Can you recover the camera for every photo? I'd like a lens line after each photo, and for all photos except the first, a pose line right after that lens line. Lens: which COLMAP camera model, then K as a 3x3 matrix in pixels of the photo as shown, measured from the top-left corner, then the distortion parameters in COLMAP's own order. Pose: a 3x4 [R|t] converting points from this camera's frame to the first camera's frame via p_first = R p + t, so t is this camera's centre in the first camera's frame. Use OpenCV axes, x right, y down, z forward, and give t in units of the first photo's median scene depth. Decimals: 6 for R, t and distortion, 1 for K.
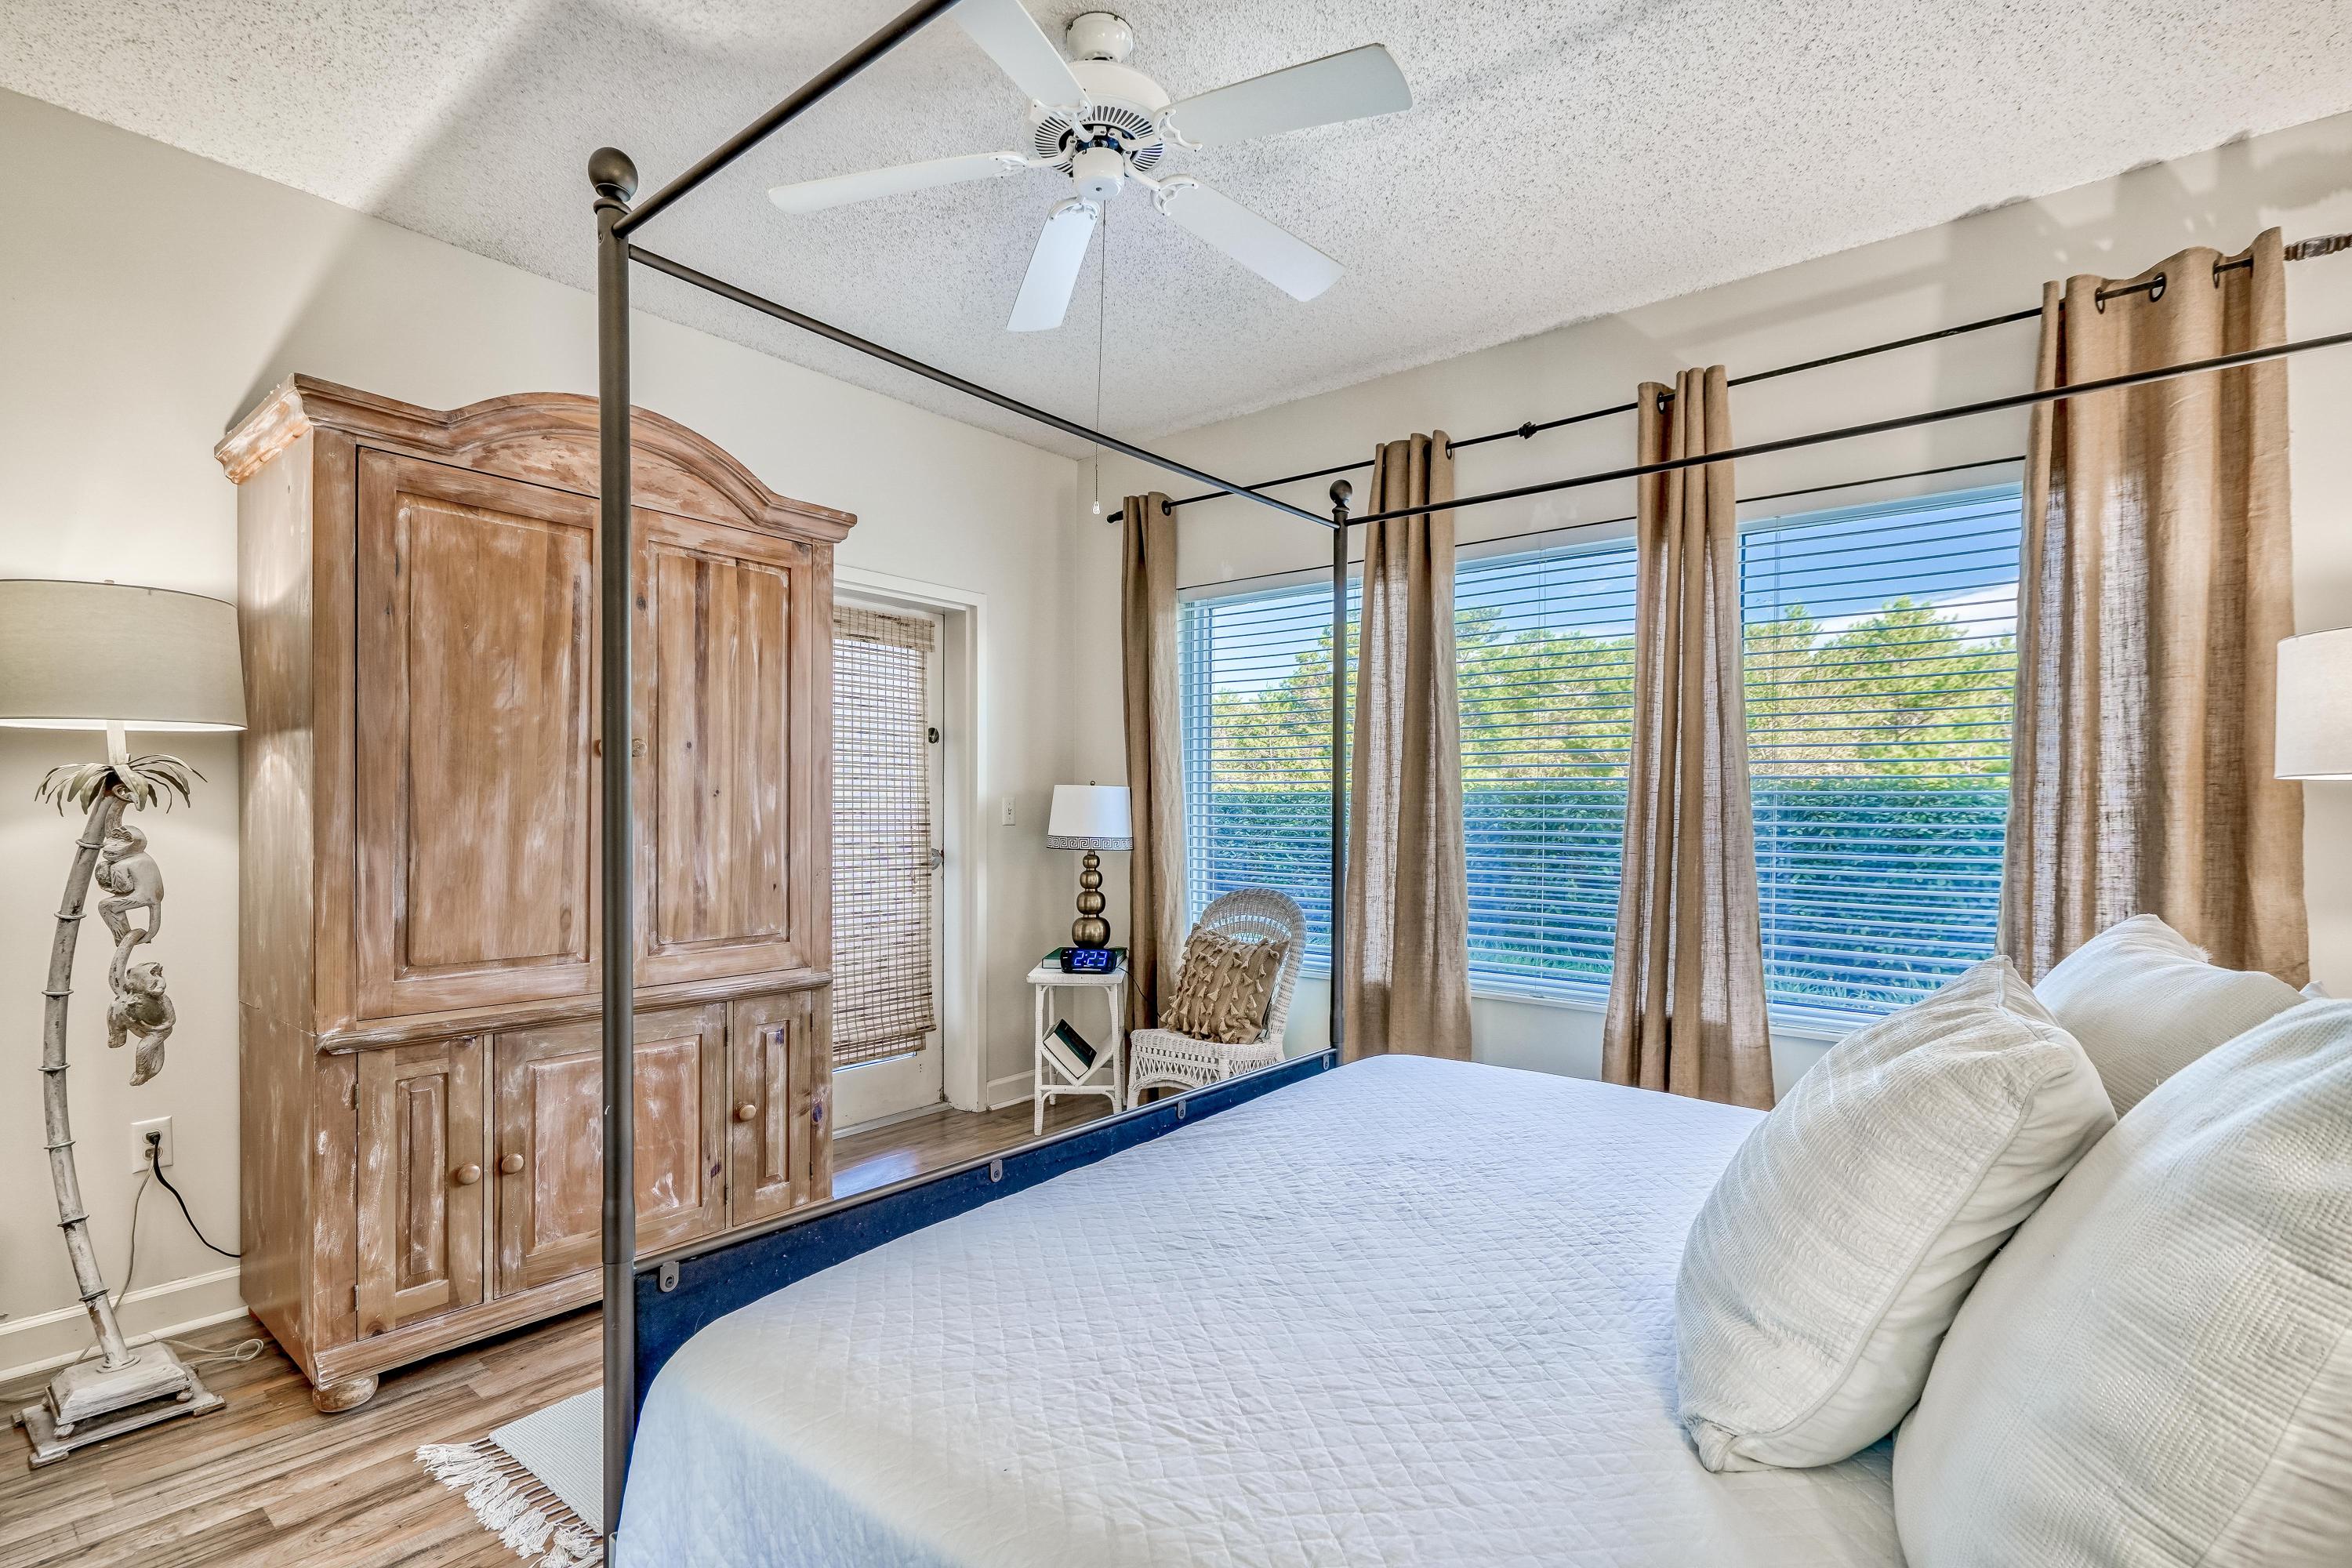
lens RADIAL K [[1171.4, 0, 1176.0], [0, 1171.4, 784.0], [0, 0, 1]] dist [-0.000077, 0.000101]
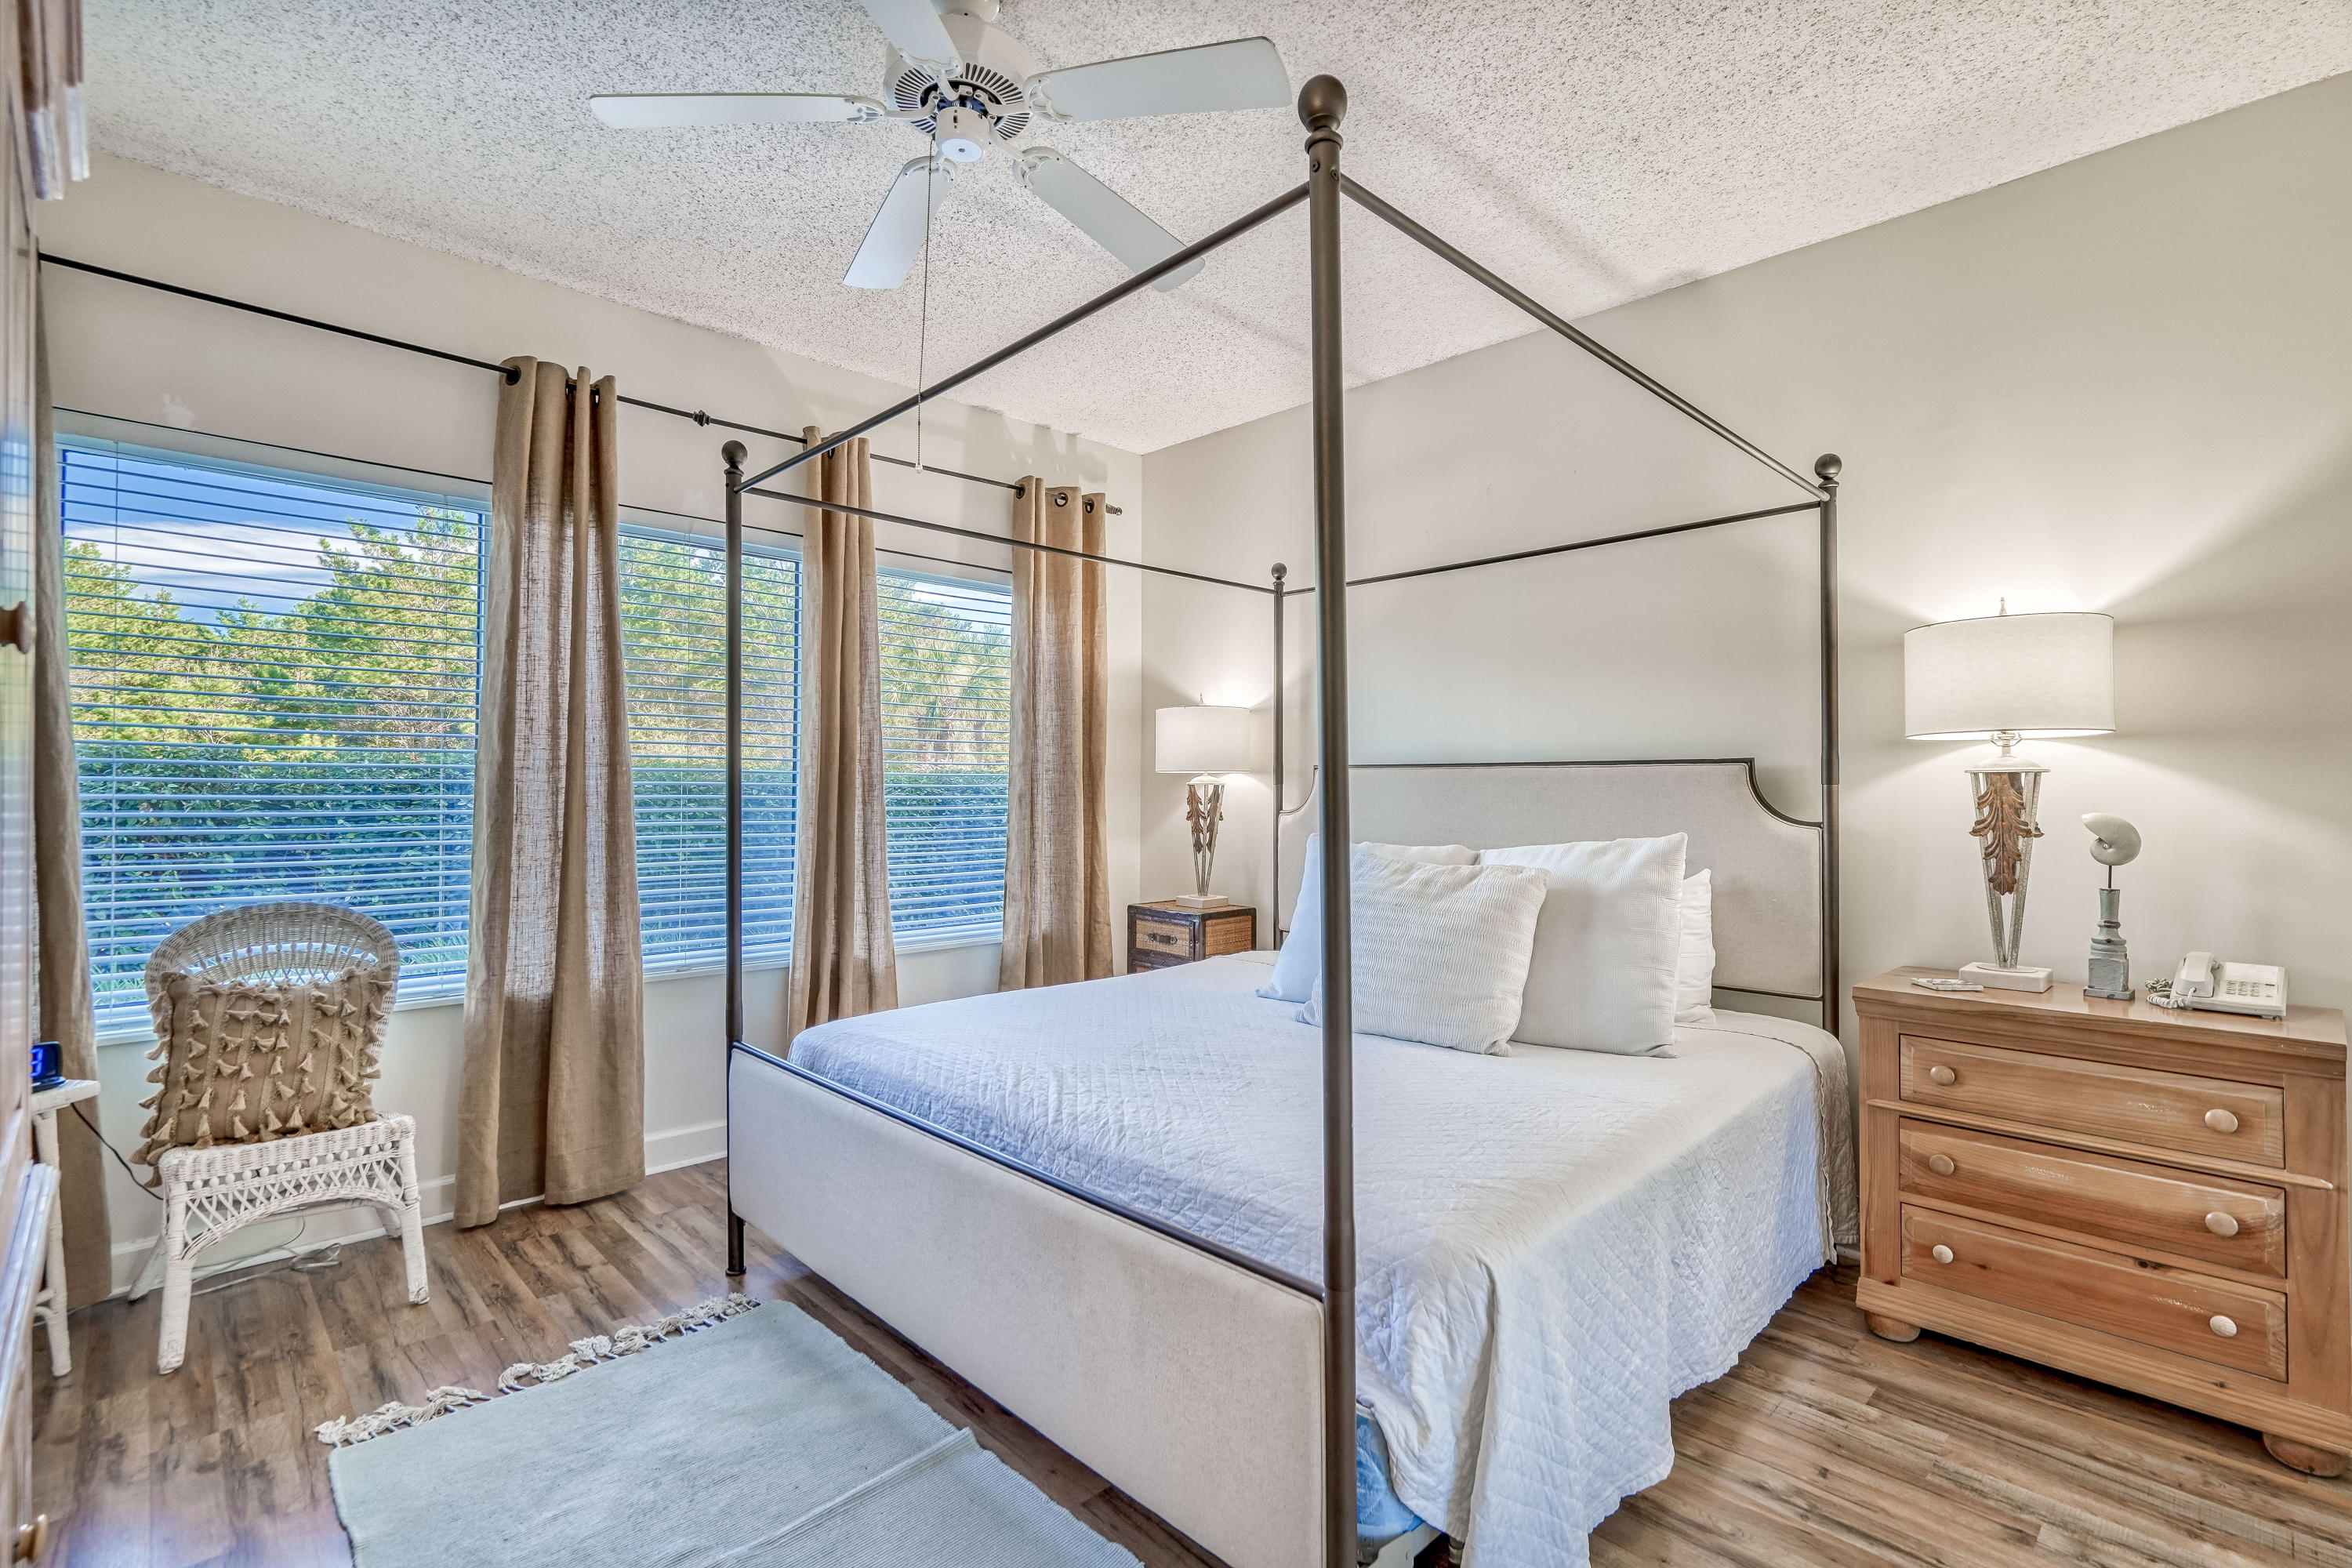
lens RADIAL K [[1075.8, 0, 1176.0], [0, 1075.8, 784.0], [0, 0, 1]] dist [-0.001744, 0.000677]
pose [[0.108768, 0.005581, 0.994051, -0.706162], [-0.026174, 0.999654, -0.002749, 0.014612], [-0.993723, -0.025719, 0.108876, 0.556739]]
